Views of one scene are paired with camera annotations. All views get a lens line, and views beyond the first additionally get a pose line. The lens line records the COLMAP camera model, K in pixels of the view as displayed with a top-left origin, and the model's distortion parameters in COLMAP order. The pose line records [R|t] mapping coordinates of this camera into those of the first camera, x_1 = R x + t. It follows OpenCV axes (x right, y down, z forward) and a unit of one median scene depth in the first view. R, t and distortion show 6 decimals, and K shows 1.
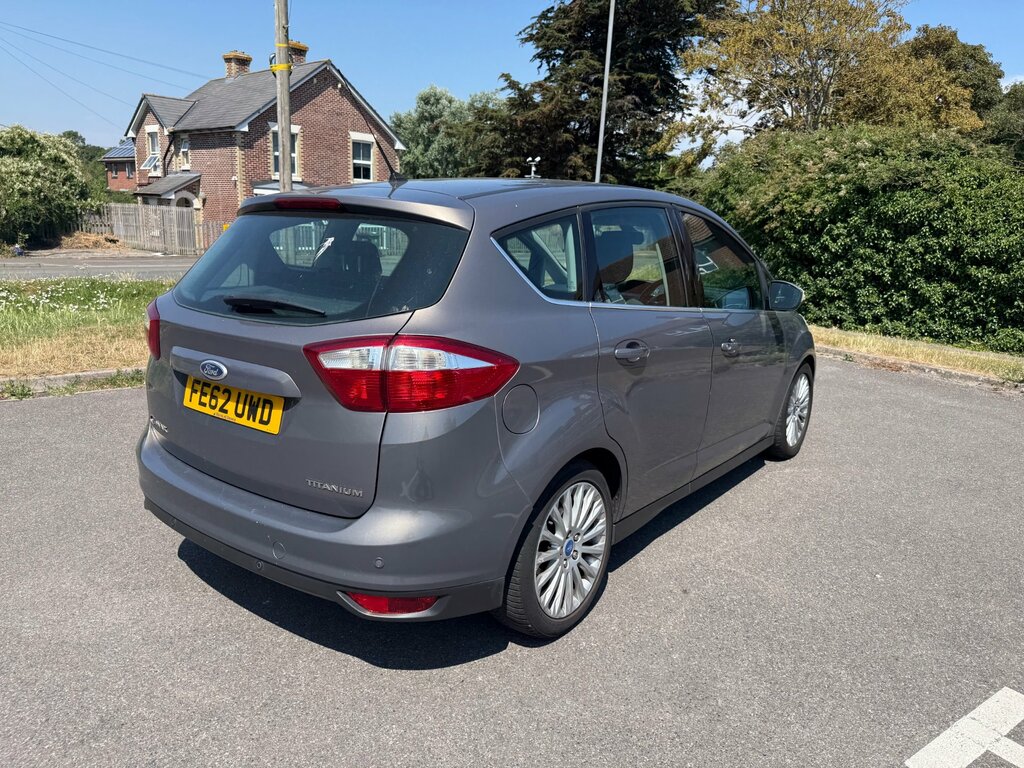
lens RADIAL K [[723.3, 0, 512.0], [0, 723.3, 388.0], [0, 0, 1]] dist [0.023940, -0.037206]
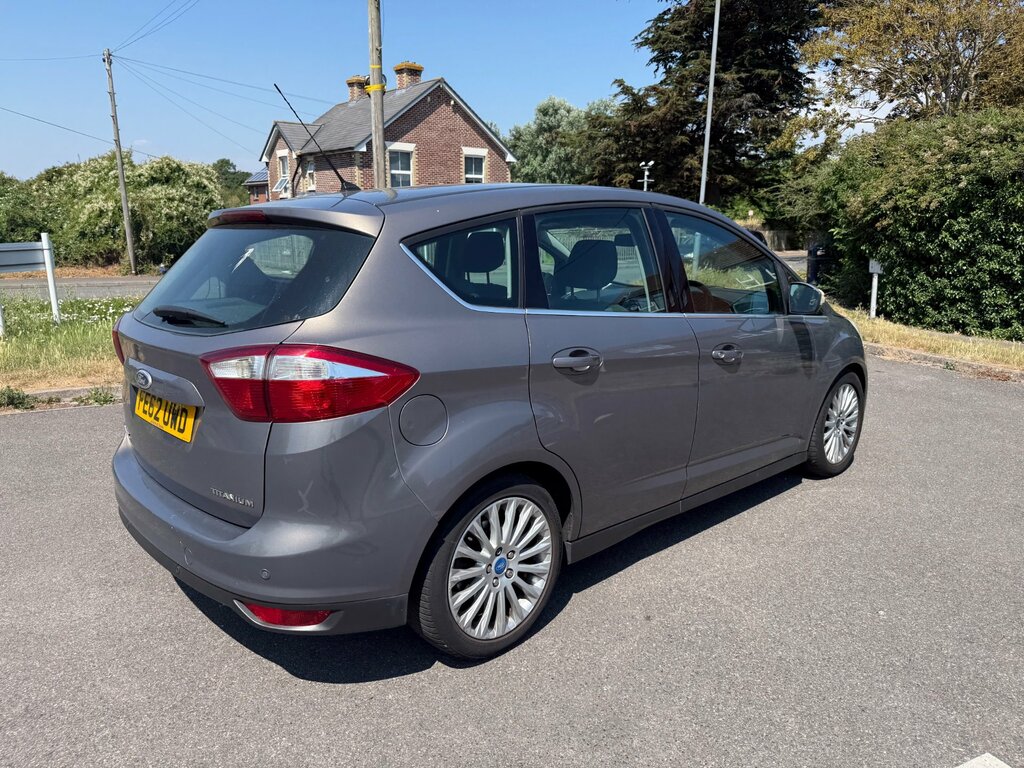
lens RADIAL K [[723.3, 0, 511.1], [0, 723.3, 387.9], [0, 0, 1]] dist [0.023940, -0.037206]
pose [[0.985625, 0.003584, -0.168912, 0.049631], [-0.005584, 0.999920, -0.011365, -0.000629], [0.168857, 0.012145, 0.985566, 0.011376]]
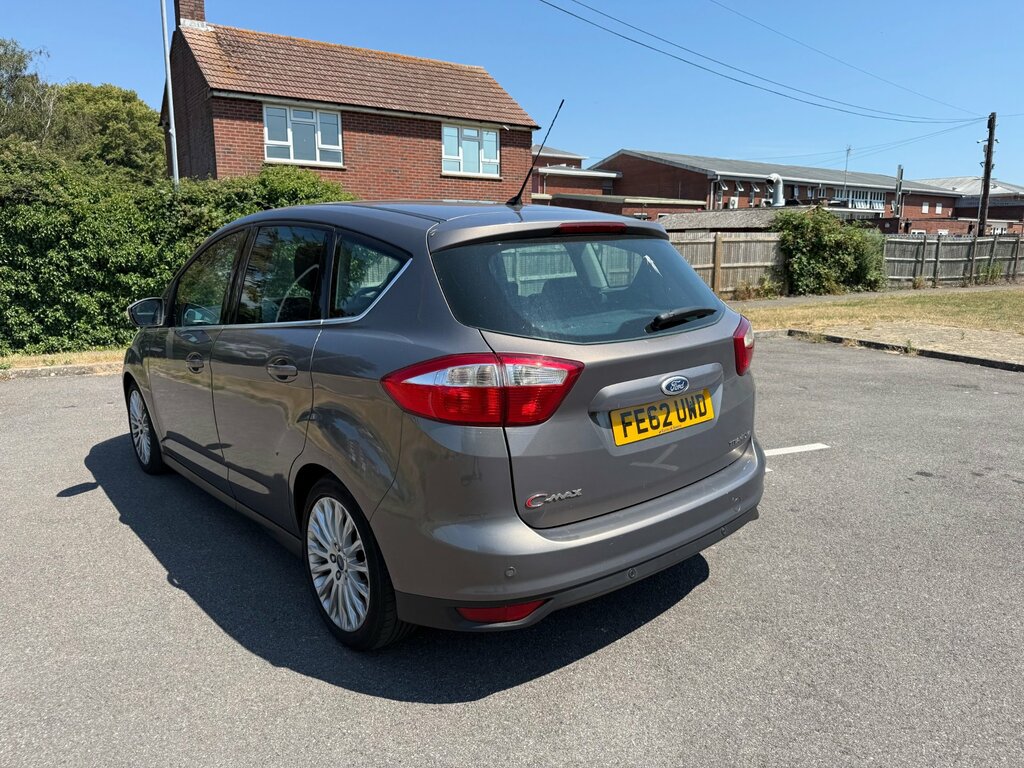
lens RADIAL K [[723.3, 0, 507.3], [0, 723.3, 375.3], [0, 0, 1]] dist [0.023940, -0.037206]
pose [[0.232939, -0.217358, 0.947890, -0.256622], [0.246347, 0.956100, 0.158702, -0.046645], [-0.940772, 0.196542, 0.276258, 0.164239]]
